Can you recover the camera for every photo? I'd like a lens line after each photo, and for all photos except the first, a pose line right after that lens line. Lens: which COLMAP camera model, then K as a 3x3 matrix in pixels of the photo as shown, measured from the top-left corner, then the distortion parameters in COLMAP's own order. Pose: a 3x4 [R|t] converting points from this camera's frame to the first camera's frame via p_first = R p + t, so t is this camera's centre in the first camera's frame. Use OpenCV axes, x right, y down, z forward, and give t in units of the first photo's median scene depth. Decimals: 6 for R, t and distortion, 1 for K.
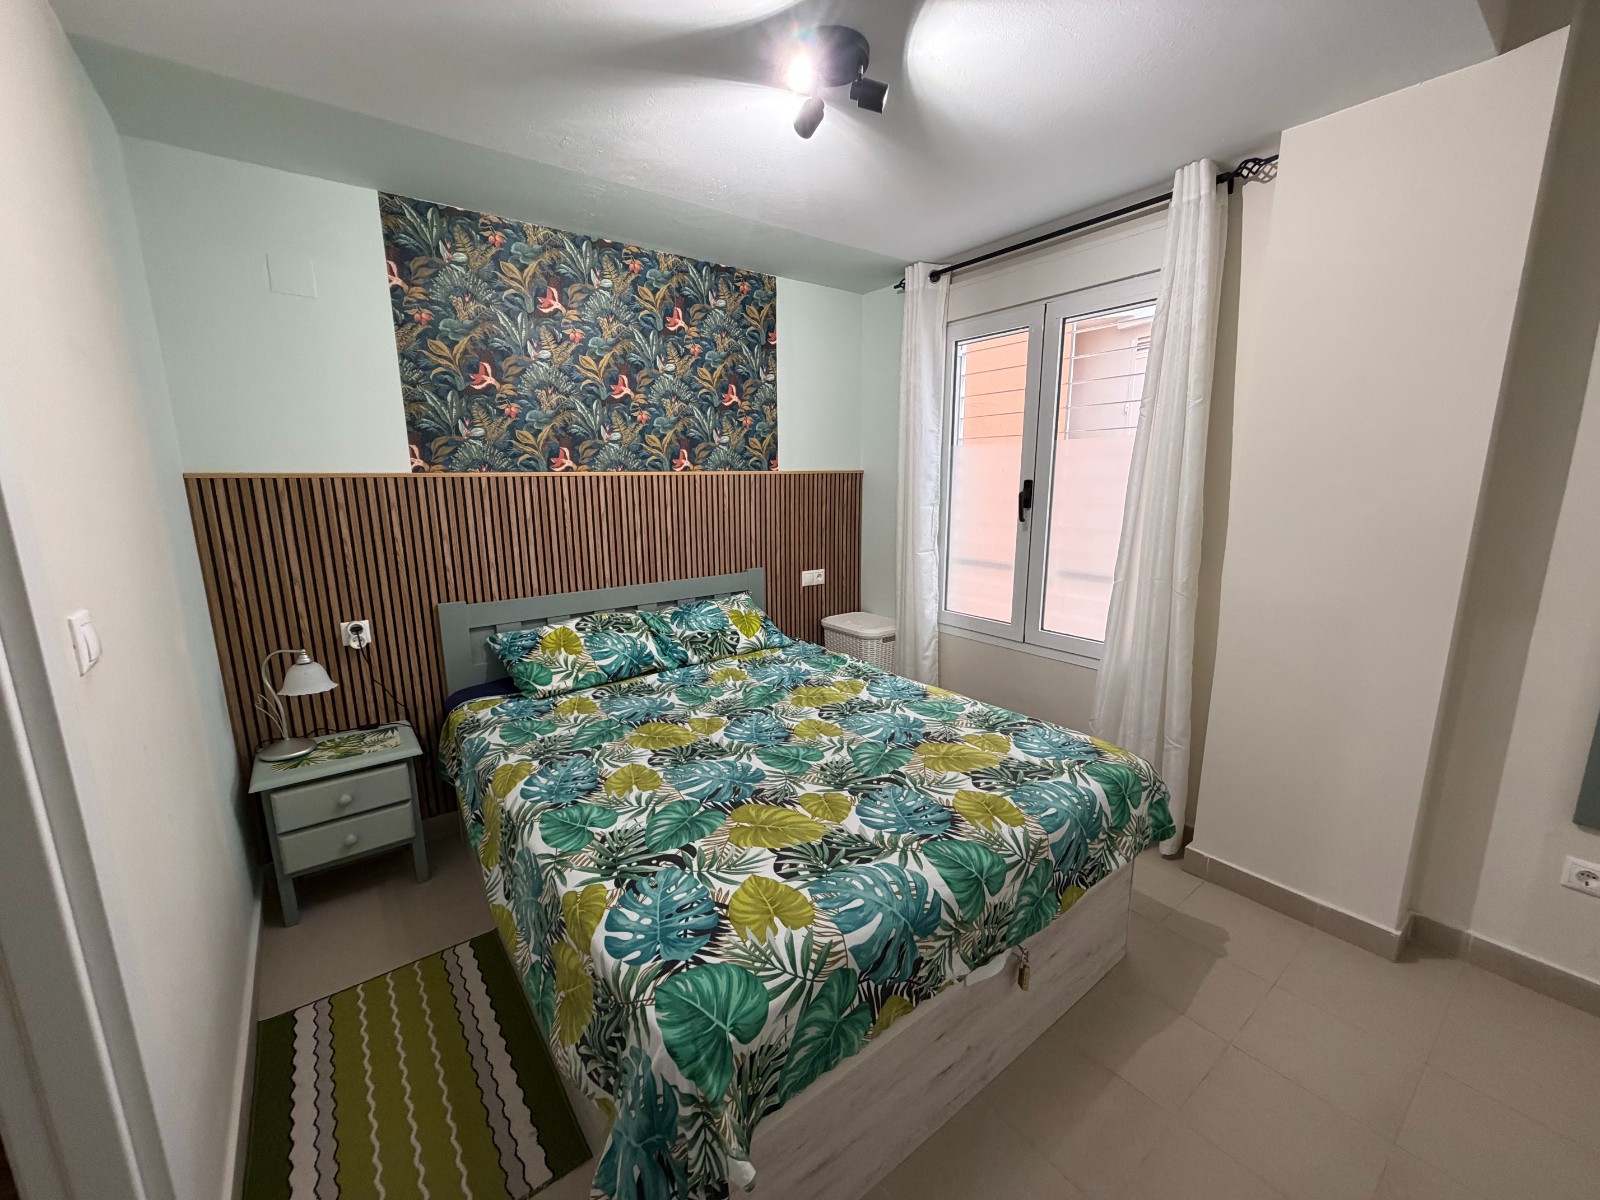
lens RADIAL K [[640.2, 0, 796.1], [0, 640.2, 600.9], [0, 0, 1]] dist [-0.000824, 0.000166]
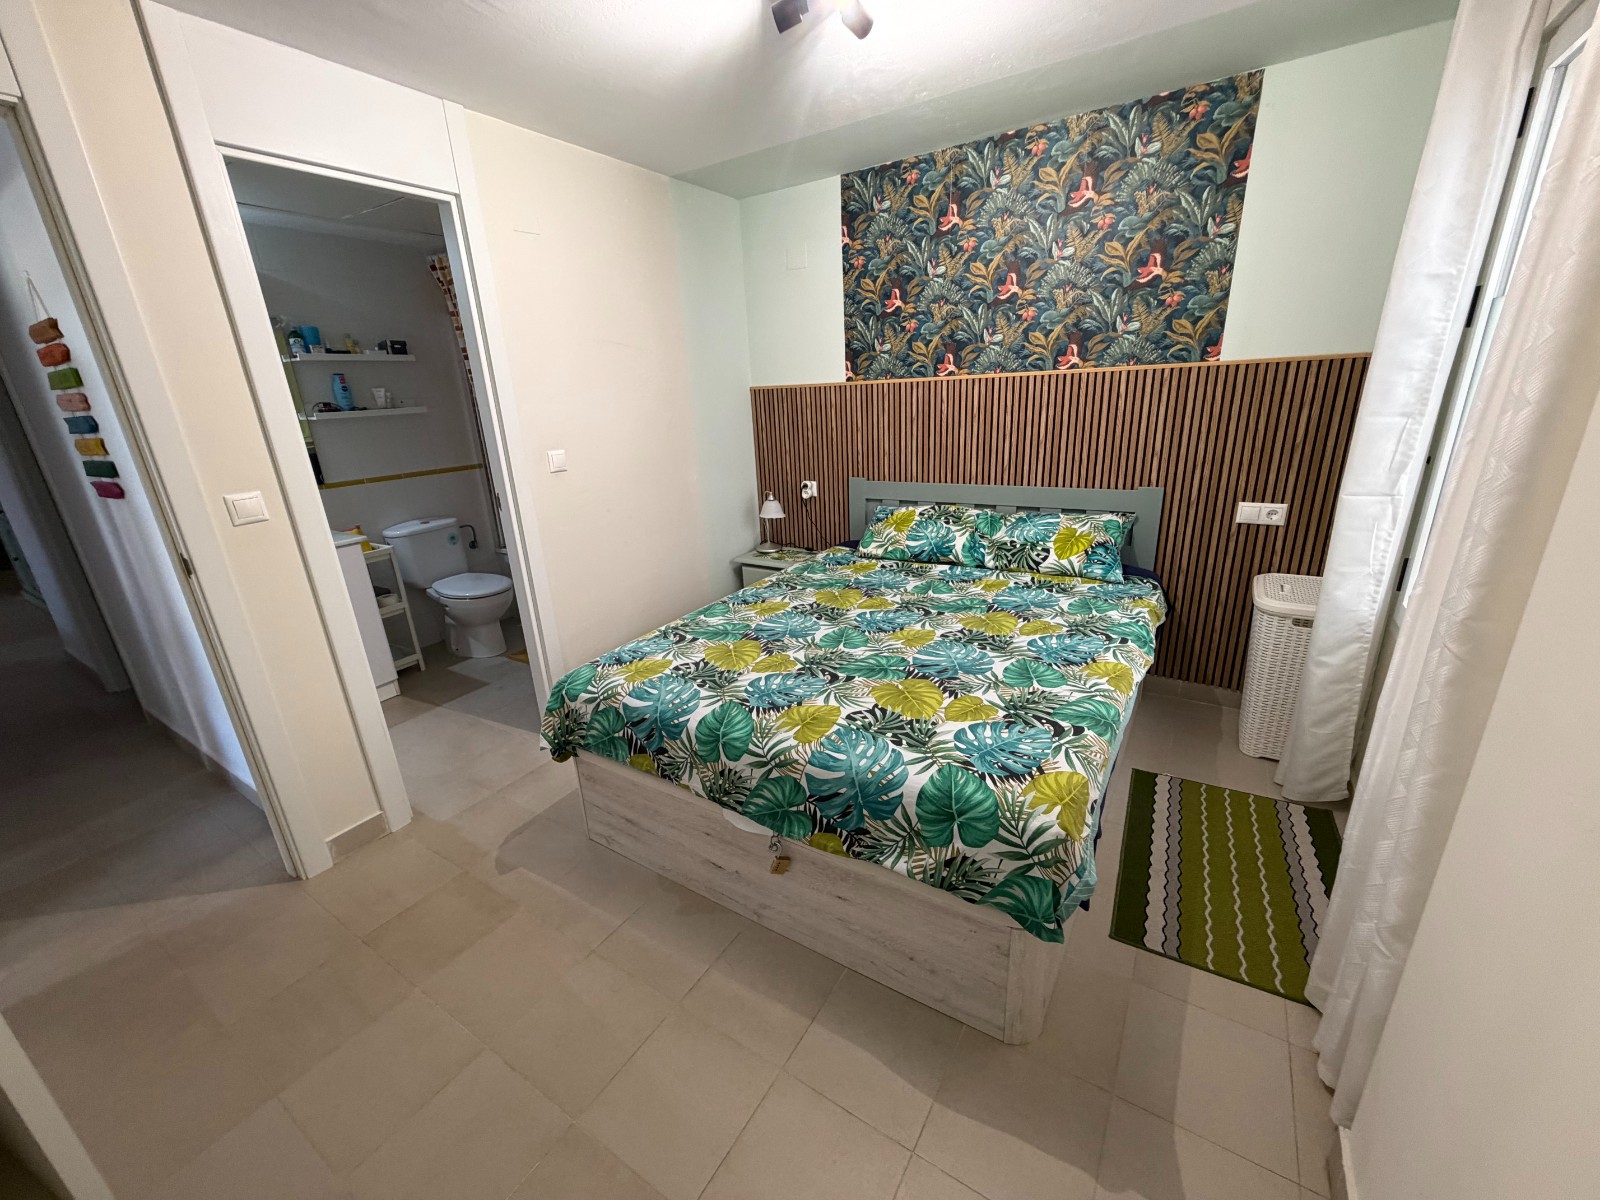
lens RADIAL K [[640.2, 0, 796.1], [0, 640.2, 600.9], [0, 0, 1]] dist [-0.000824, 0.000166]
pose [[0.339721, 0.289140, -0.894979, 0.747677], [-0.135612, 0.956688, 0.257600, -0.082336], [0.930698, 0.033858, 0.364218, 0.378081]]
